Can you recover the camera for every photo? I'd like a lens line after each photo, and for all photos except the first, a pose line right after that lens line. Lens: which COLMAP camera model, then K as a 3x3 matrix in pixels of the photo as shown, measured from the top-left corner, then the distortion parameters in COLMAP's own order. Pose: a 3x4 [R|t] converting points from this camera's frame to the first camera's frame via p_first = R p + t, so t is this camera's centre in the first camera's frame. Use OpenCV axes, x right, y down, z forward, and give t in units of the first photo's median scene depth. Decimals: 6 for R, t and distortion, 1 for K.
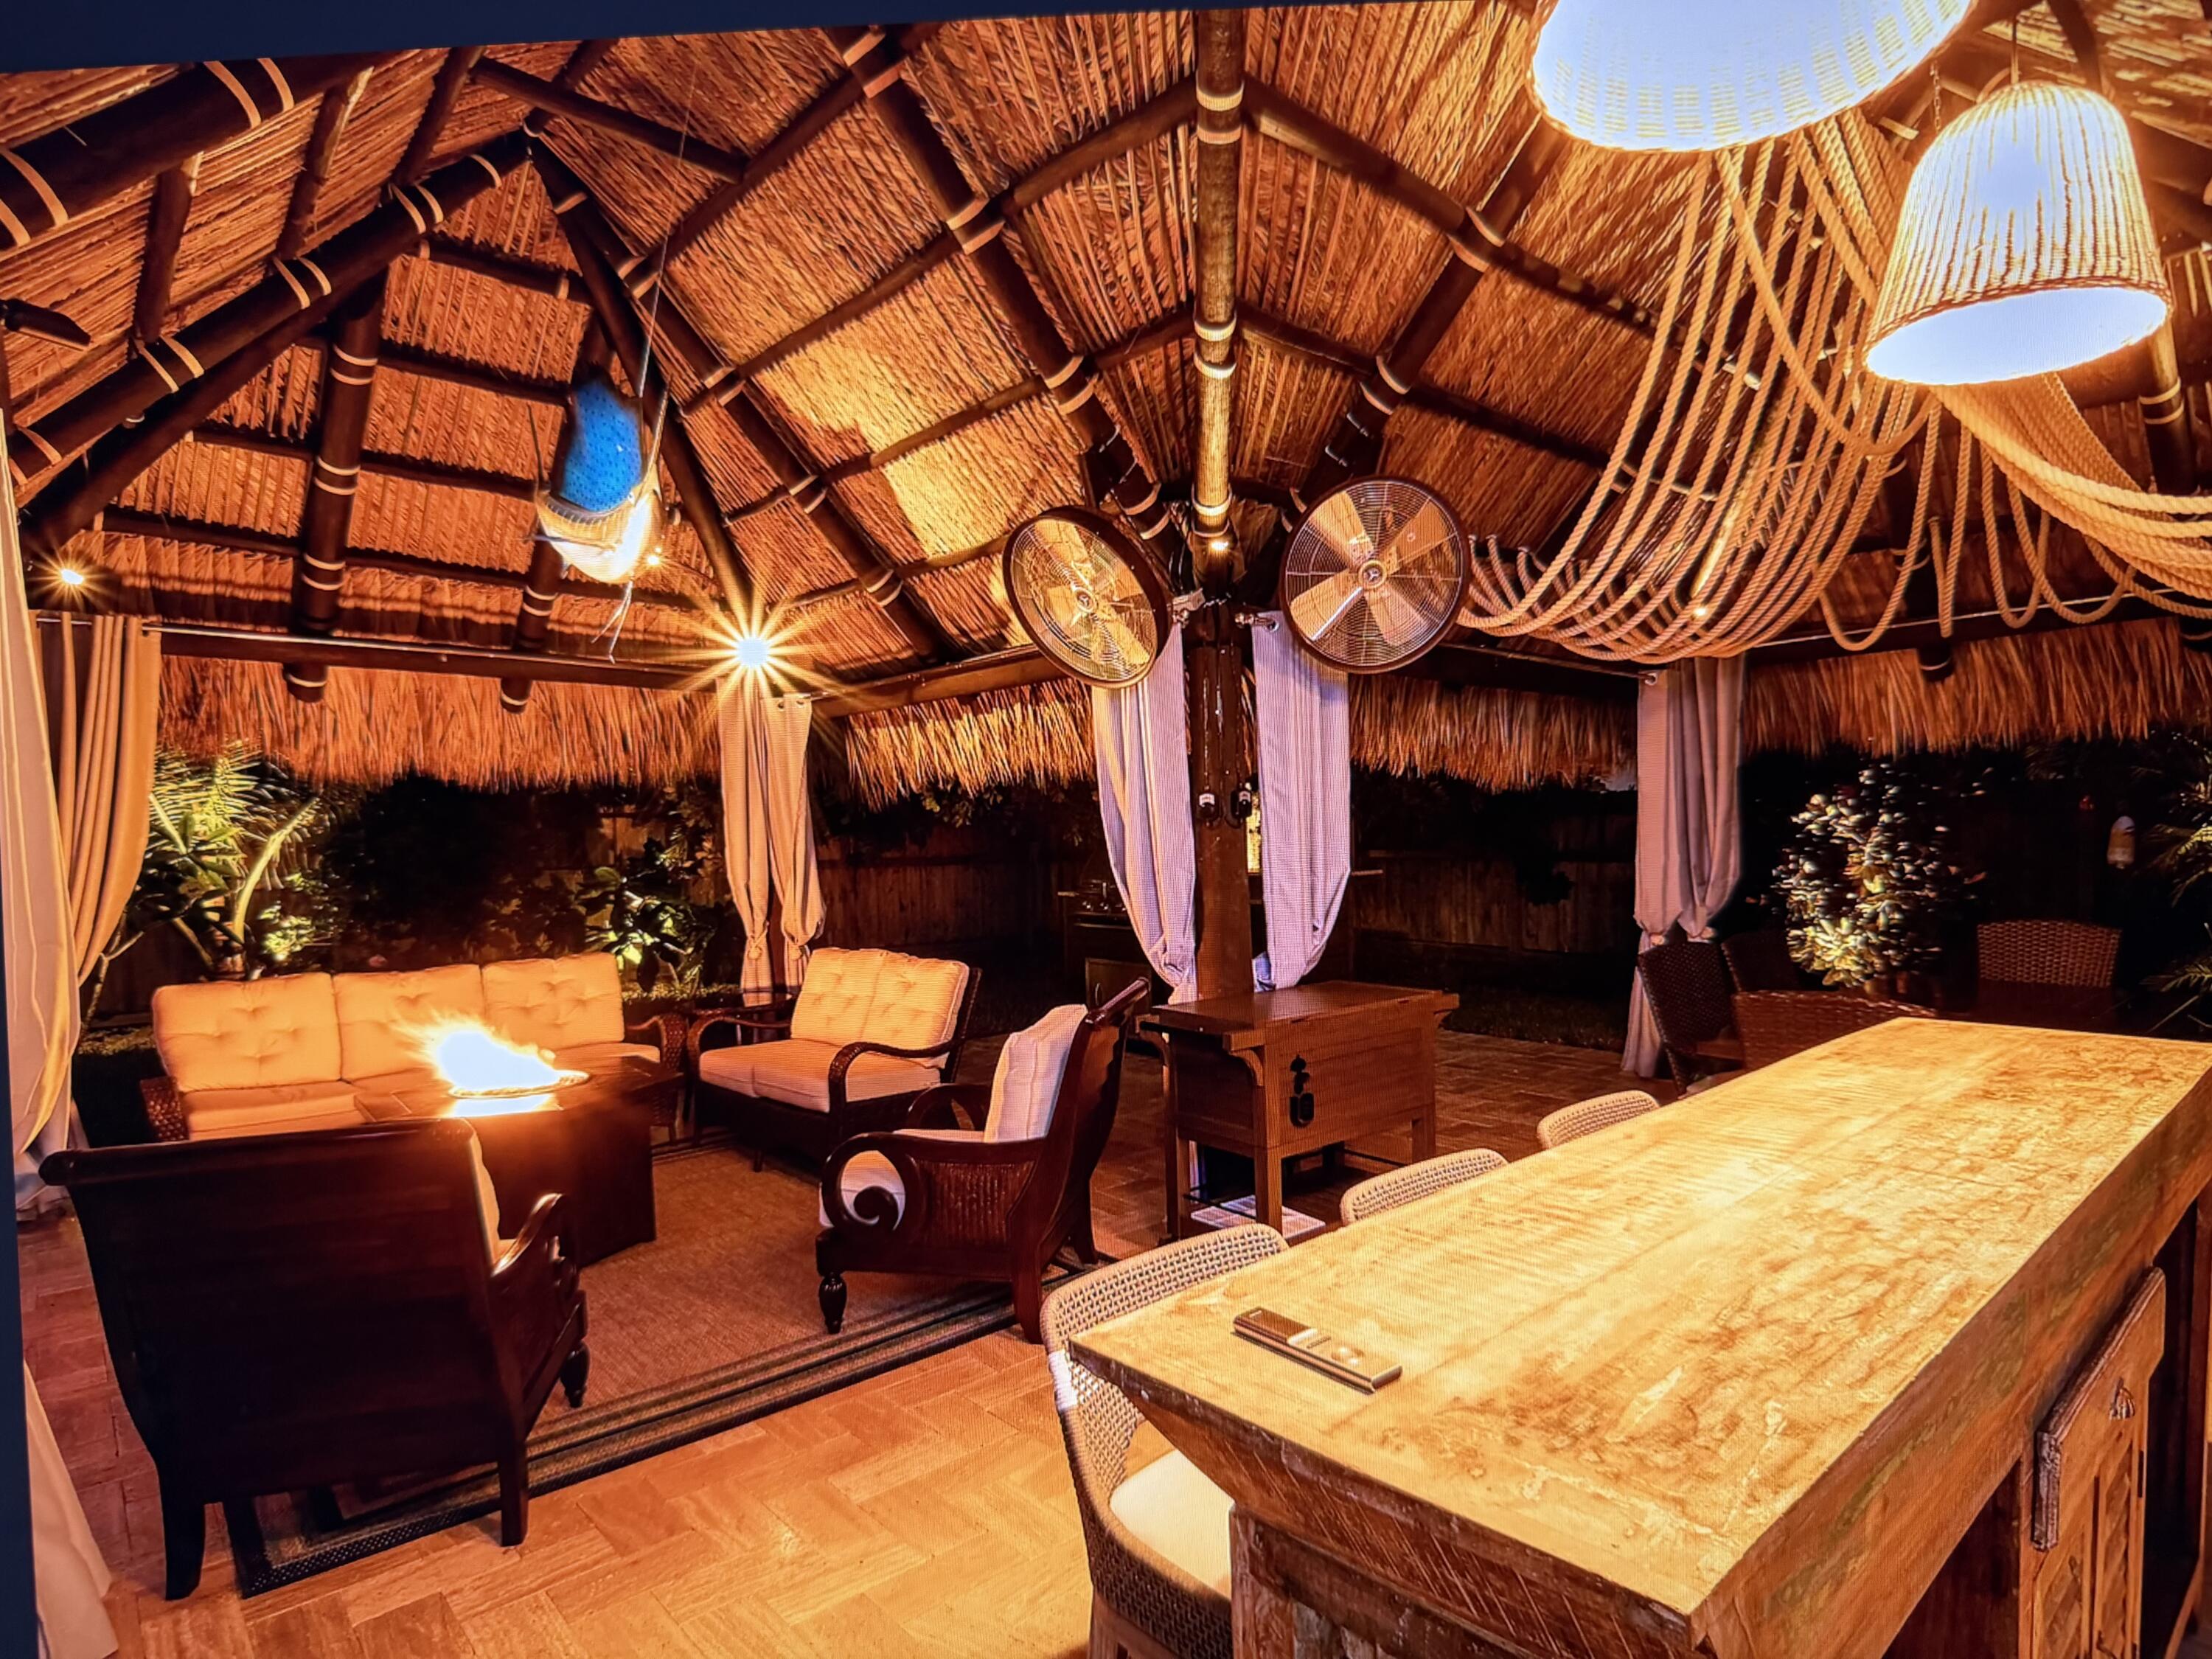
lens RADIAL K [[1210.6, 0, 1167.8], [0, 1210.6, 900.2], [0, 0, 1]] dist [0.037458, -0.060539]
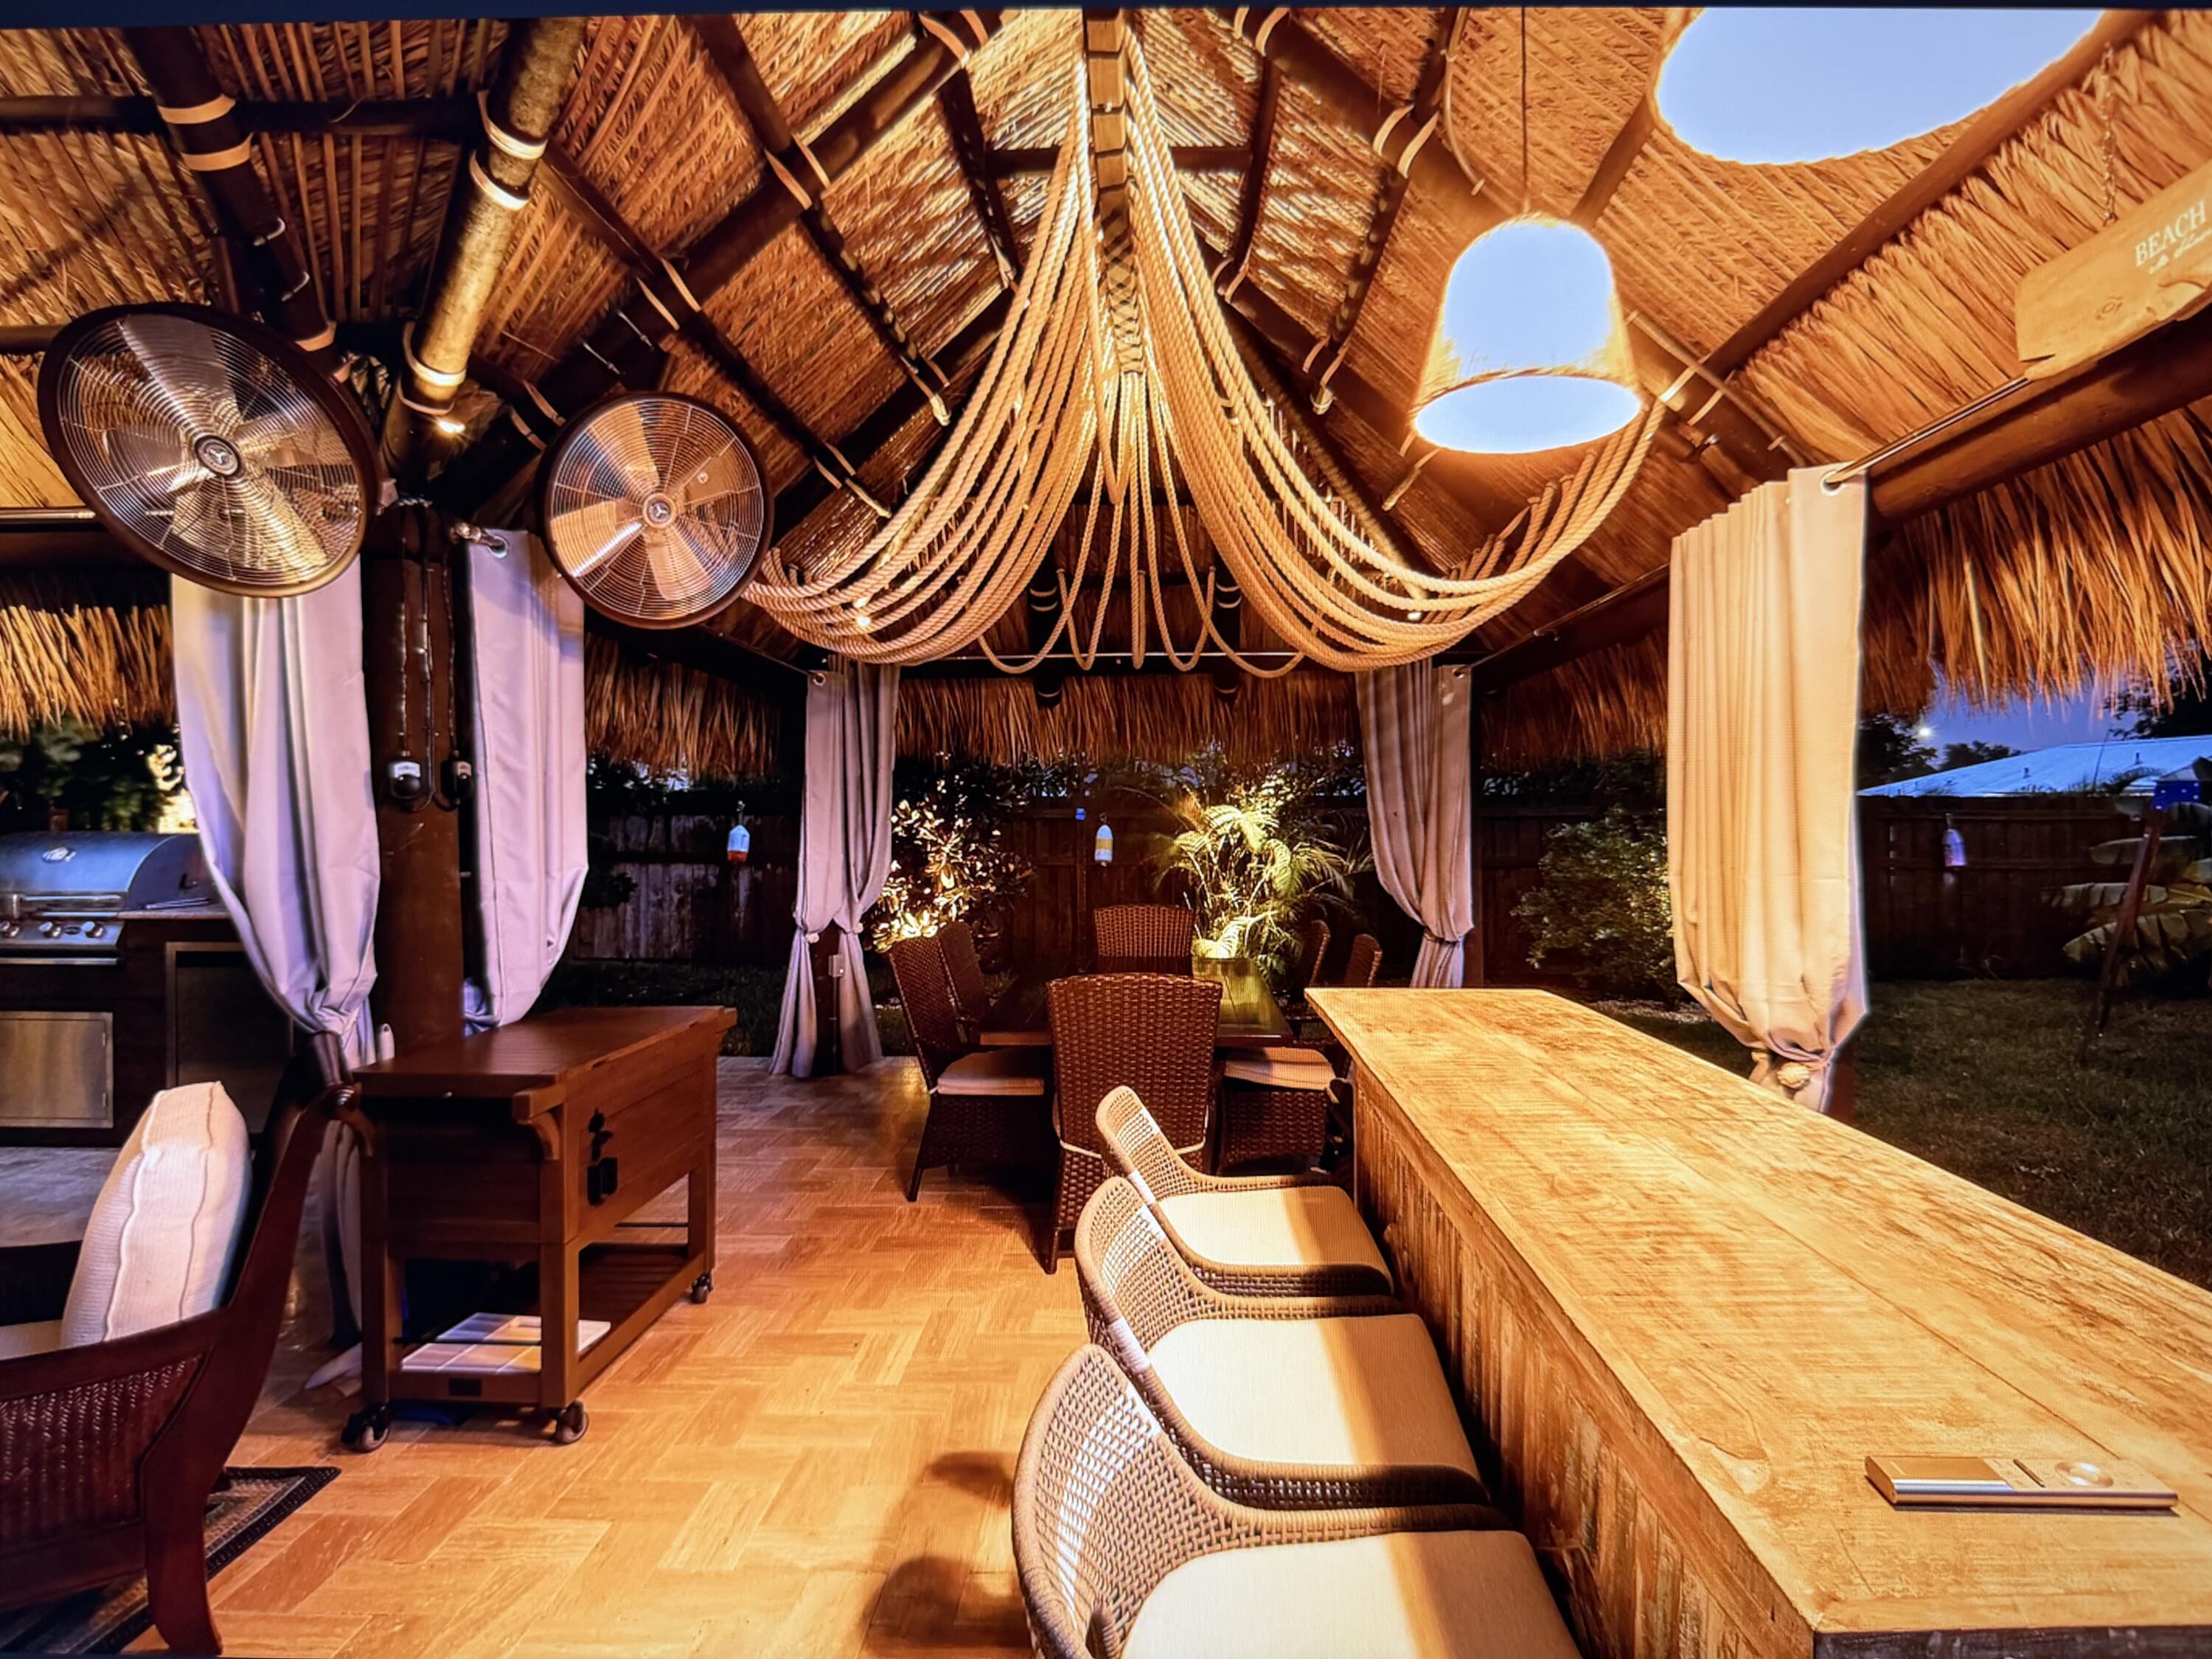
lens RADIAL K [[1175.2, 0, 1170.1], [0, 1175.2, 831.1], [0, 0, 1]] dist [0.003645, -0.015776]
pose [[0.677701, 0.017714, 0.735124, -0.160447], [0.026187, 0.998494, -0.048202, -0.001363], [-0.734871, 0.051917, 0.676217, 0.186785]]
